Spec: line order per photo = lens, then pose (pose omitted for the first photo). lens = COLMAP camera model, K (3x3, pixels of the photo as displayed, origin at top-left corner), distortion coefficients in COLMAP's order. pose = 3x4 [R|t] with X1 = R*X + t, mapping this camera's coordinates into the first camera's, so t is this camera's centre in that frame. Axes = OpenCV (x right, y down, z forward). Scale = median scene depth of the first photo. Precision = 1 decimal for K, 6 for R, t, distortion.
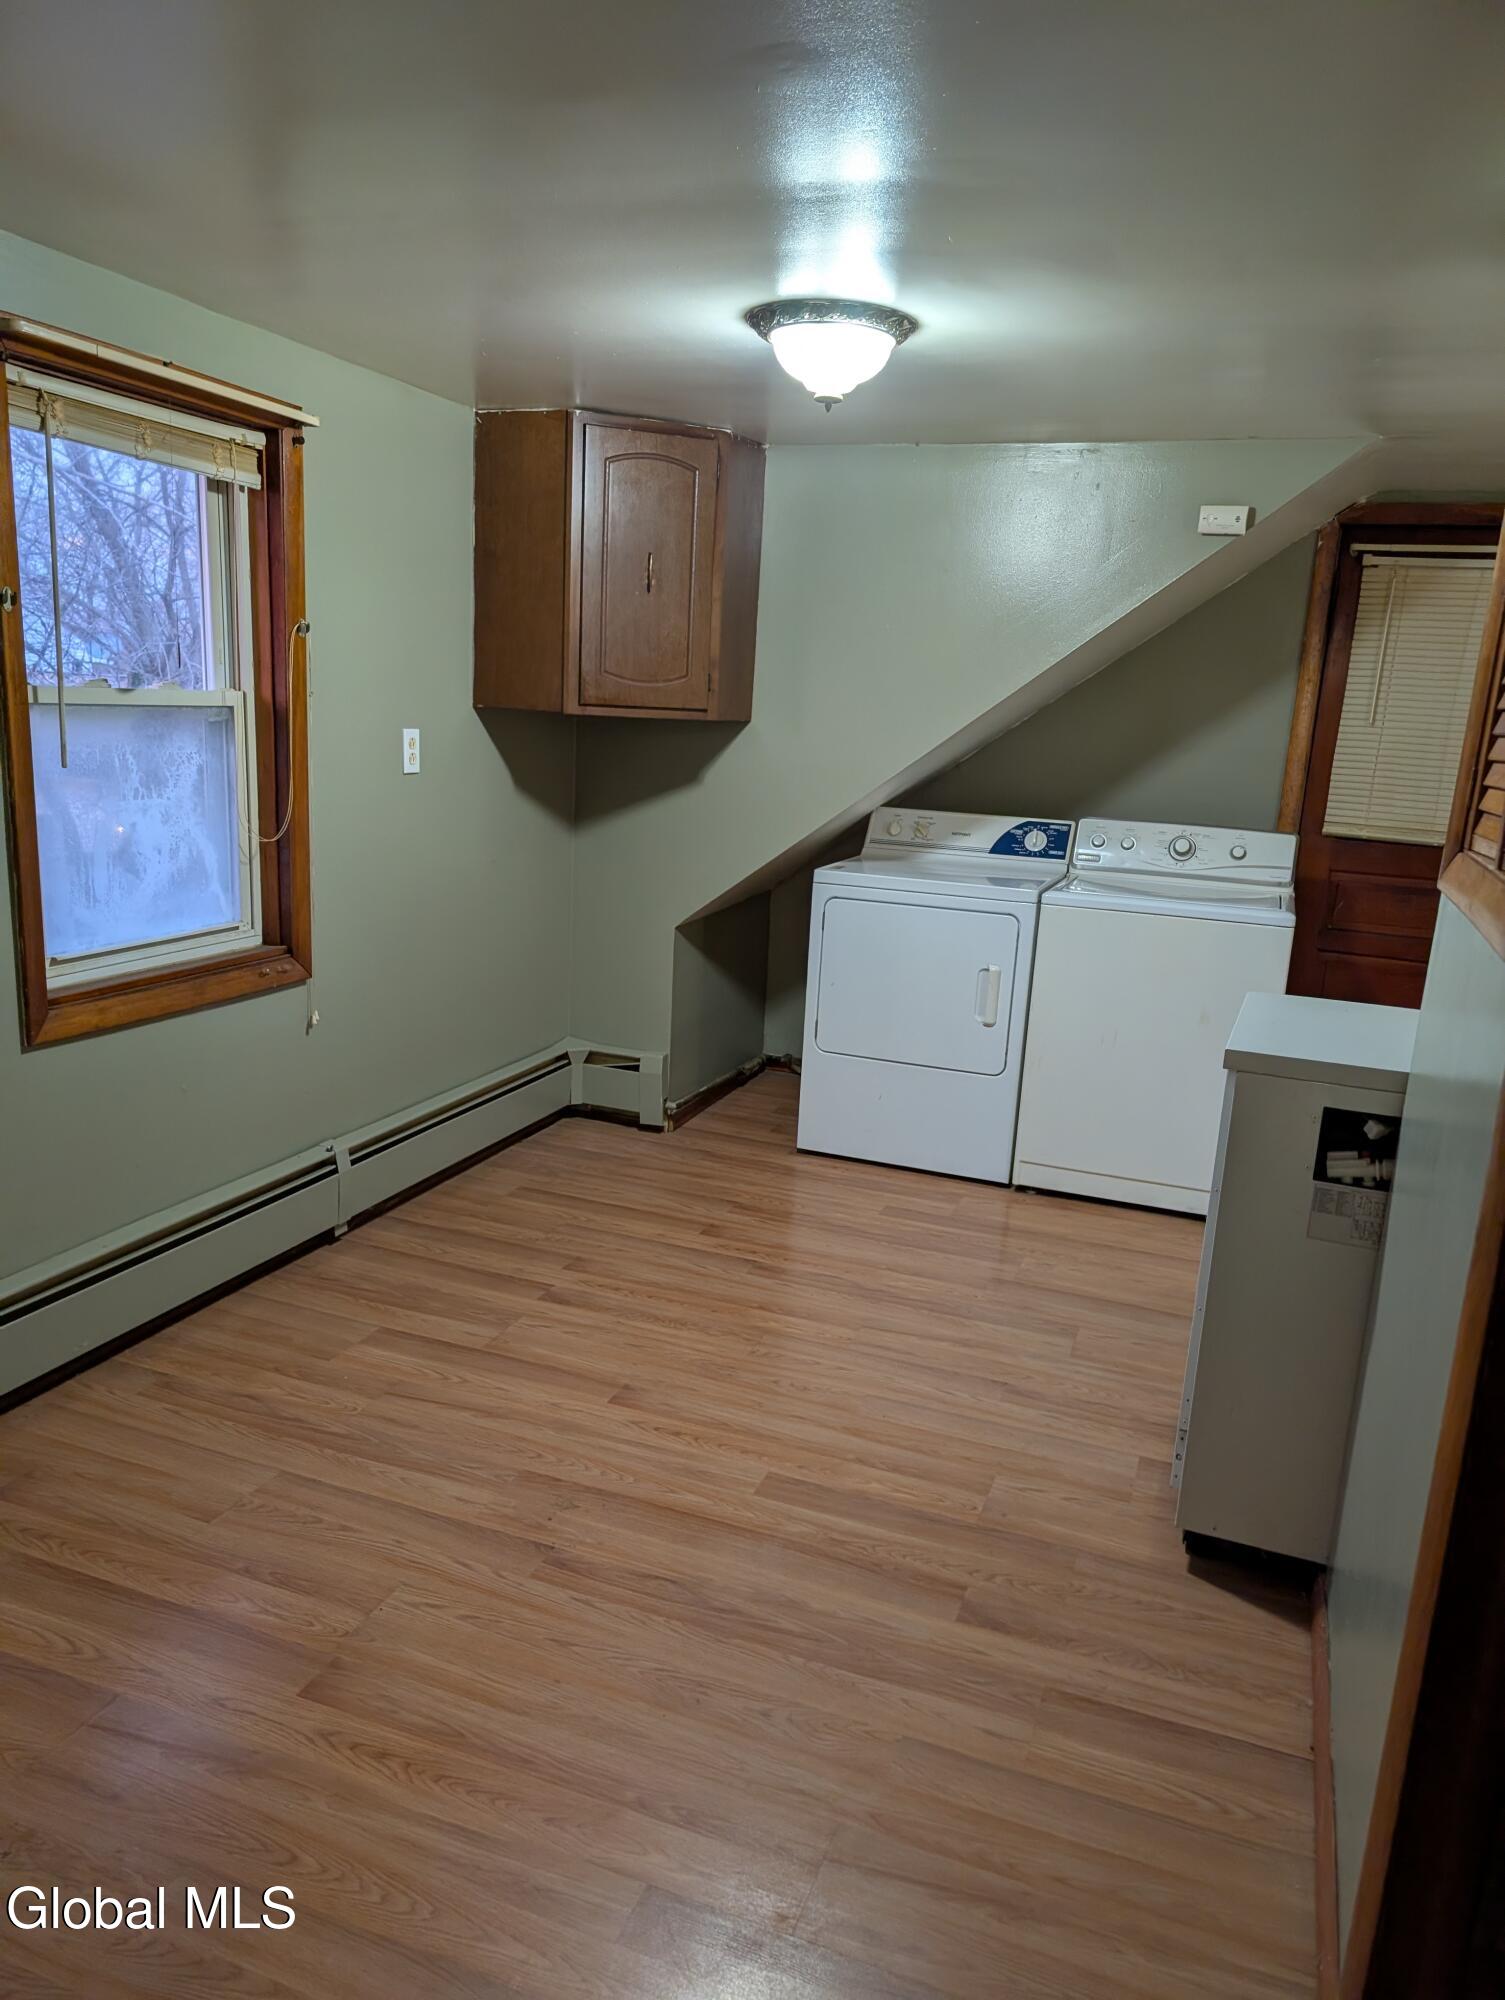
lens RADIAL K [[1422.6, 0, 746.4], [0, 1422.6, 1034.9], [0, 0, 1]] dist [0.021677, -0.014003]
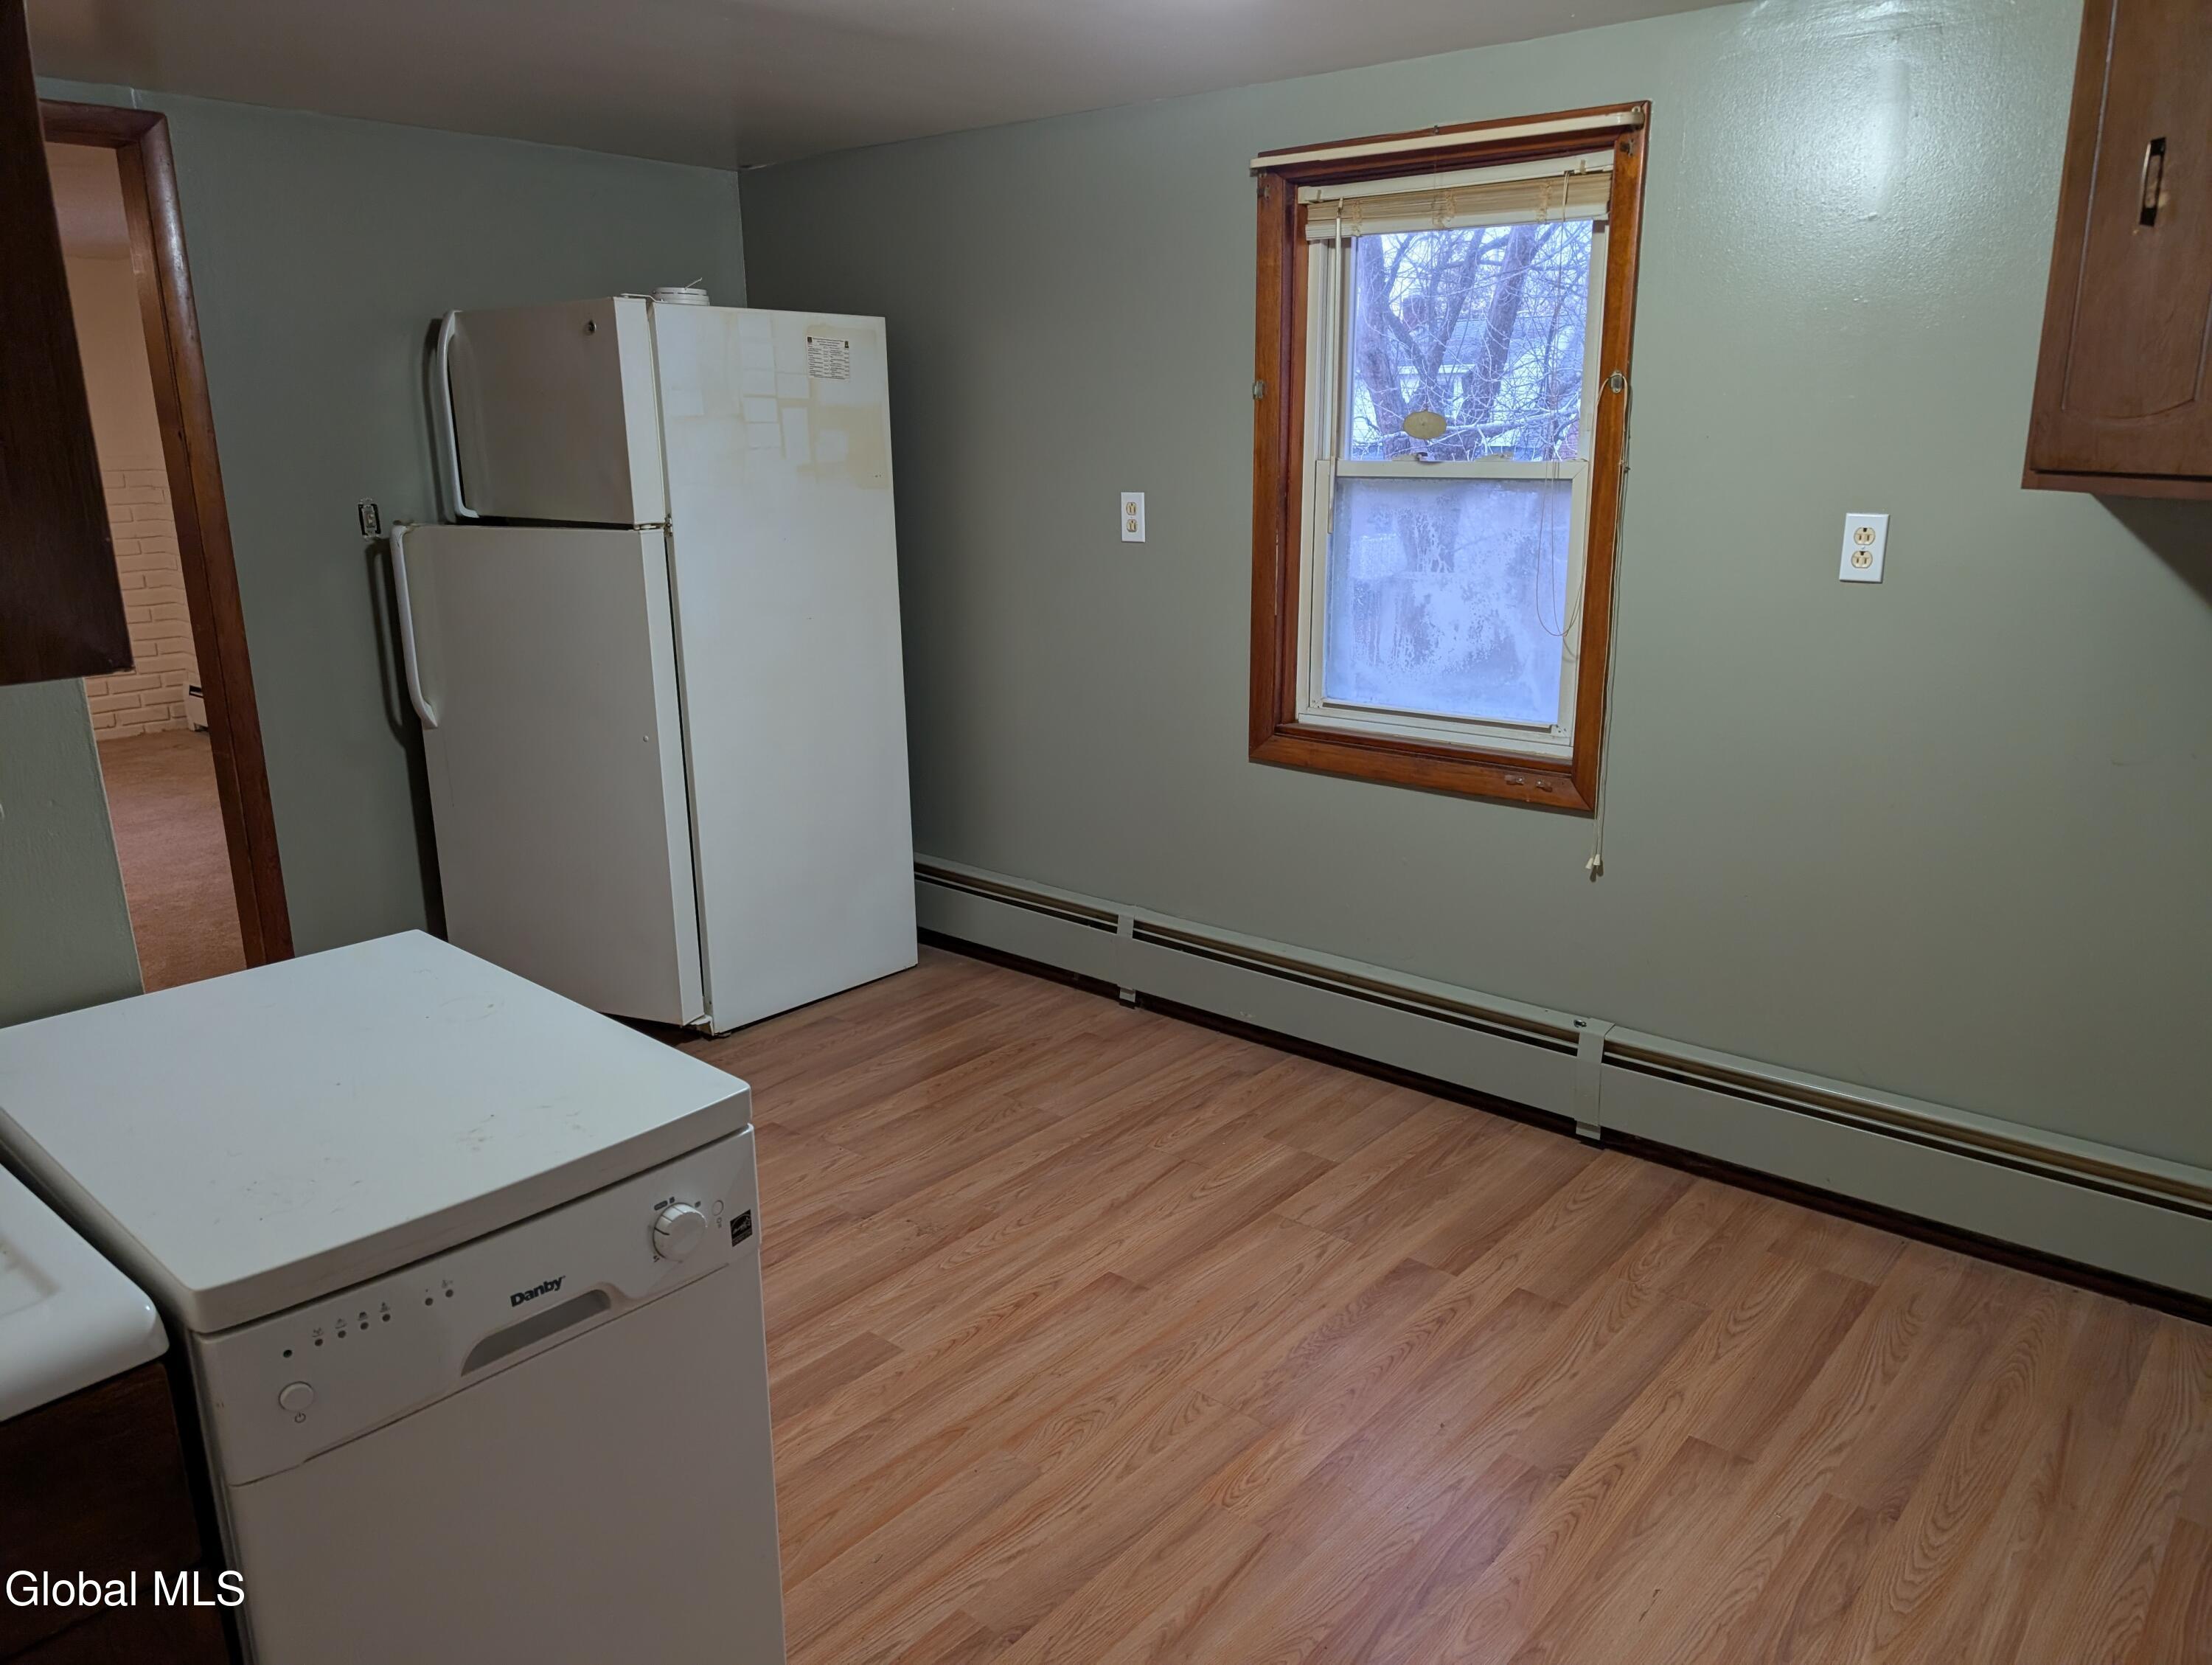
lens RADIAL K [[1581.8, 0, 1150.1], [0, 1581.8, 846.3], [0, 0, 1]] dist [0.030734, -0.026871]
pose [[-0.323173, 0.199161, -0.925145, 0.642346], [-0.225529, 0.933228, 0.279683, -0.226147], [0.919073, 0.299033, -0.256678, 1.042540]]
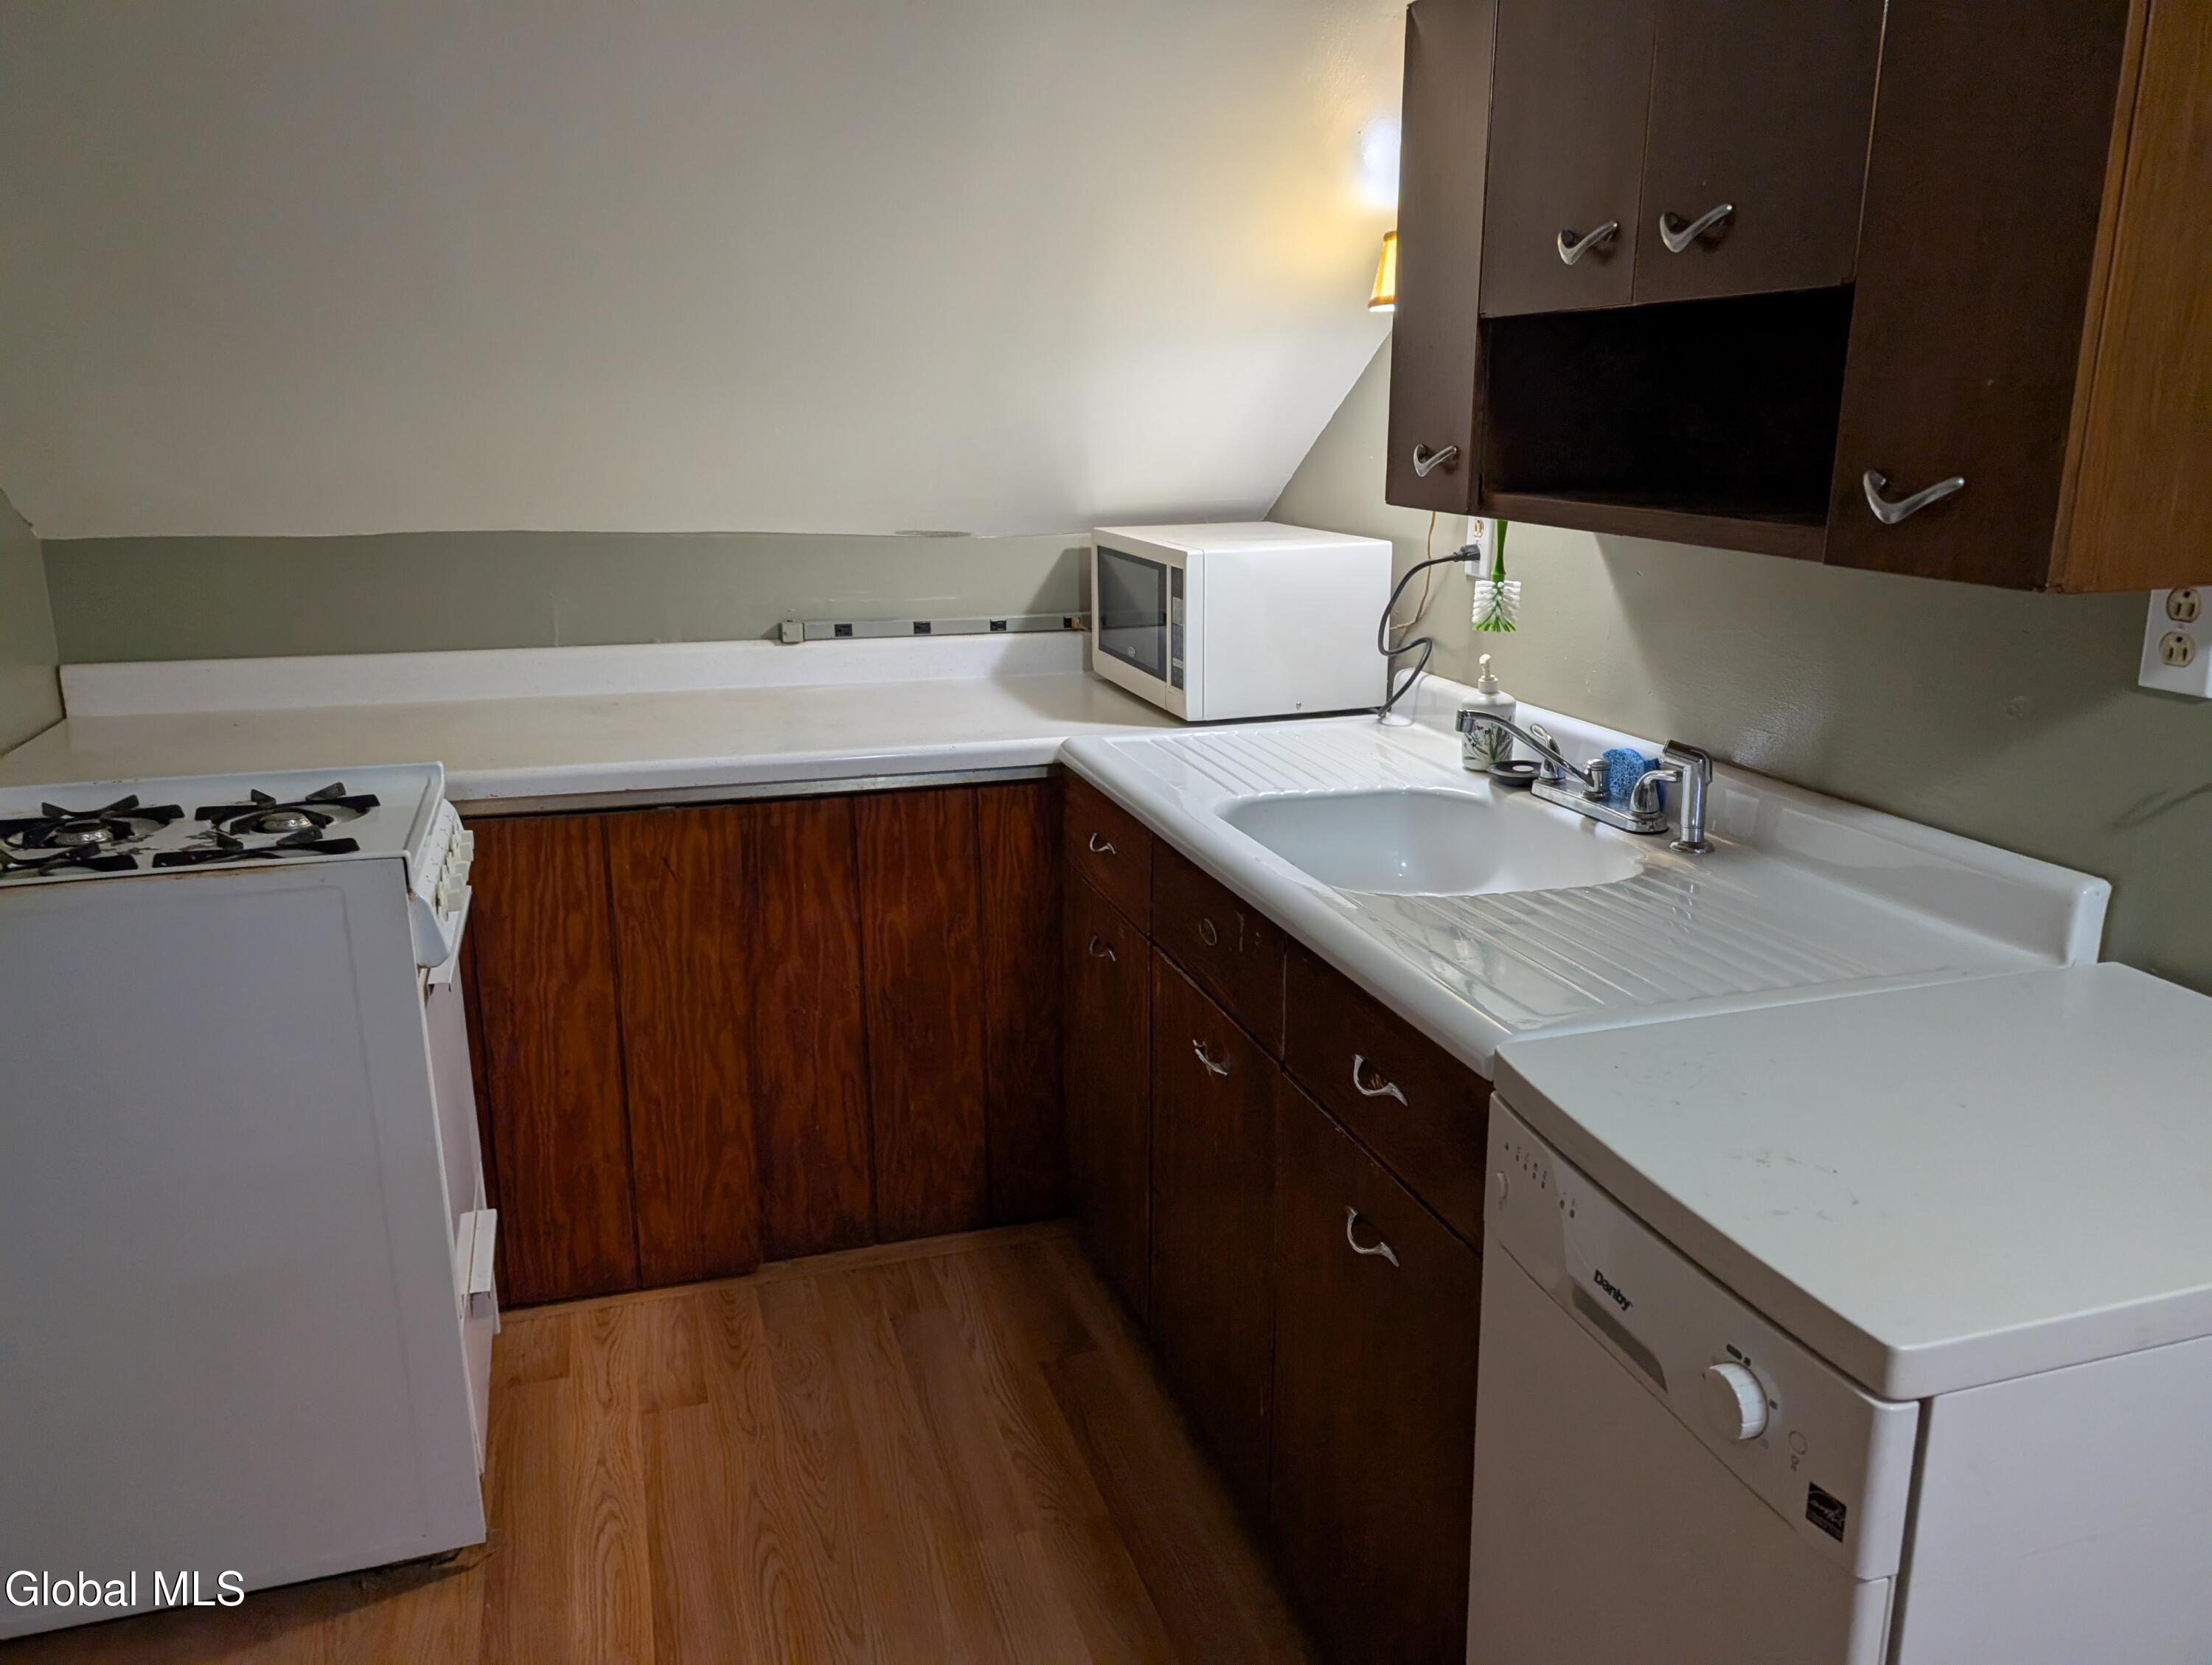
lens RADIAL K [[1581.8, 0, 1106.5], [0, 1581.8, 833.4], [0, 0, 1]] dist [0.030734, -0.026871]
pose [[-0.620364, -0.254087, 0.742017, 0.208088], [0.147312, 0.891486, 0.428429, -0.235036], [-0.770356, 0.375090, -0.515616, 1.062720]]
